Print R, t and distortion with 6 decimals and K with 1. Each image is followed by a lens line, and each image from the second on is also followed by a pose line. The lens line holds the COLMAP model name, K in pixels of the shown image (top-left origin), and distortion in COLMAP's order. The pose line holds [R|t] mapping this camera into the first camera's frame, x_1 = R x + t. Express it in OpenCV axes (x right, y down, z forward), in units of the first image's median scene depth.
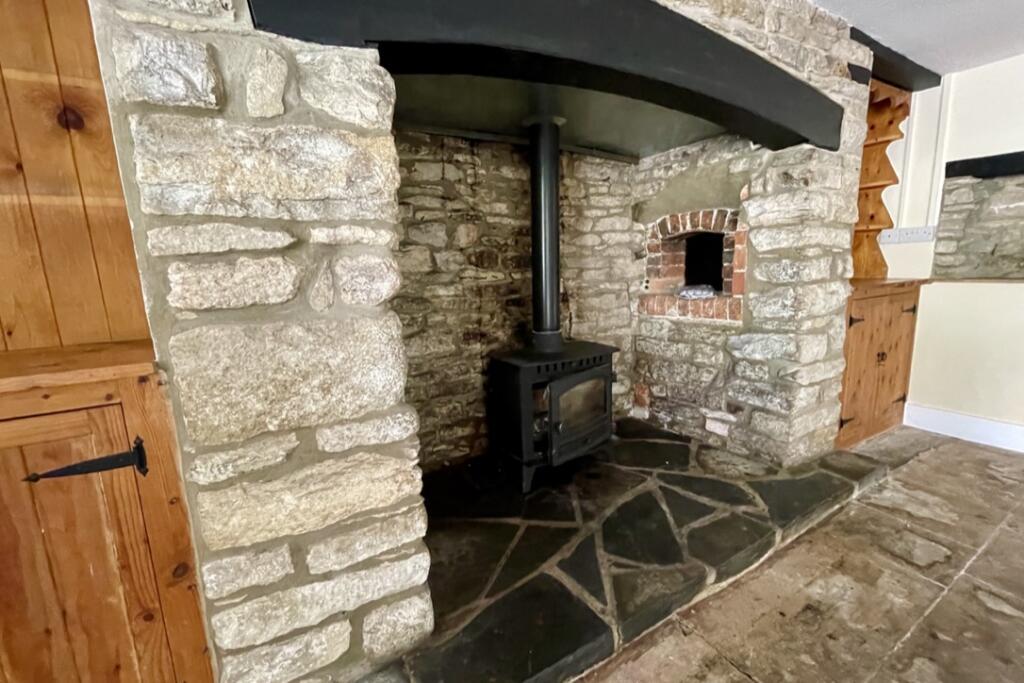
lens RADIAL K [[421.5, 0, 512.0], [0, 421.5, 341.5], [0, 0, 1]] dist [0.012559, -0.012796]
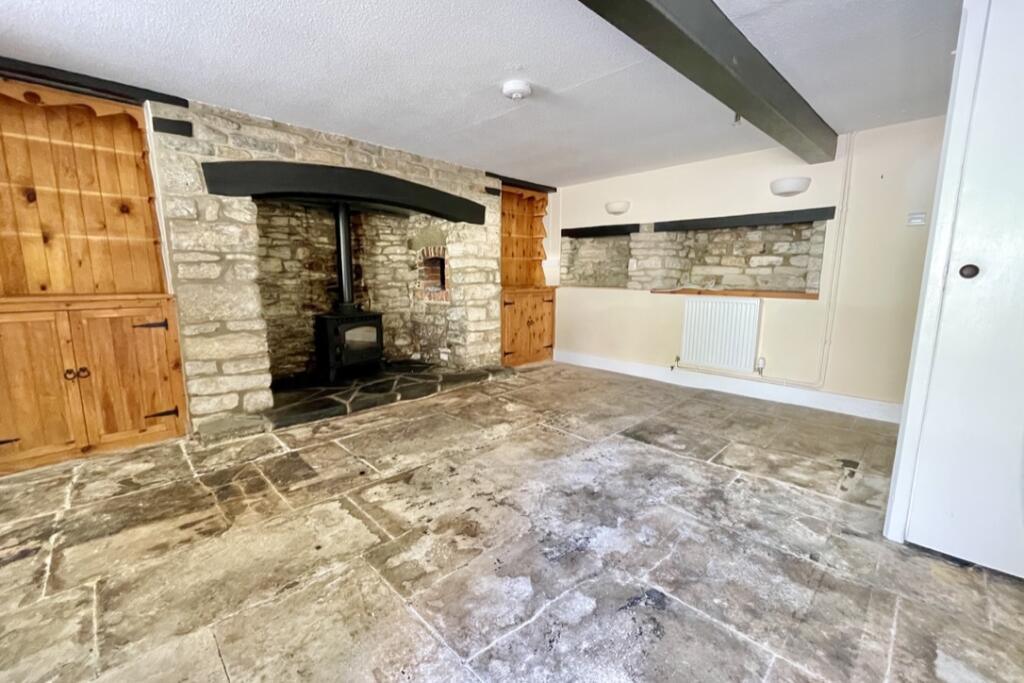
lens RADIAL K [[421.5, 0, 512.0], [0, 421.5, 341.5], [0, 0, 1]] dist [0.012559, -0.012796]
pose [[0.970151, 0.000322, 0.242503, 0.354953], [0.004561, 0.999798, -0.019575, 0.193633], [-0.242460, 0.020097, 0.969953, -1.104530]]
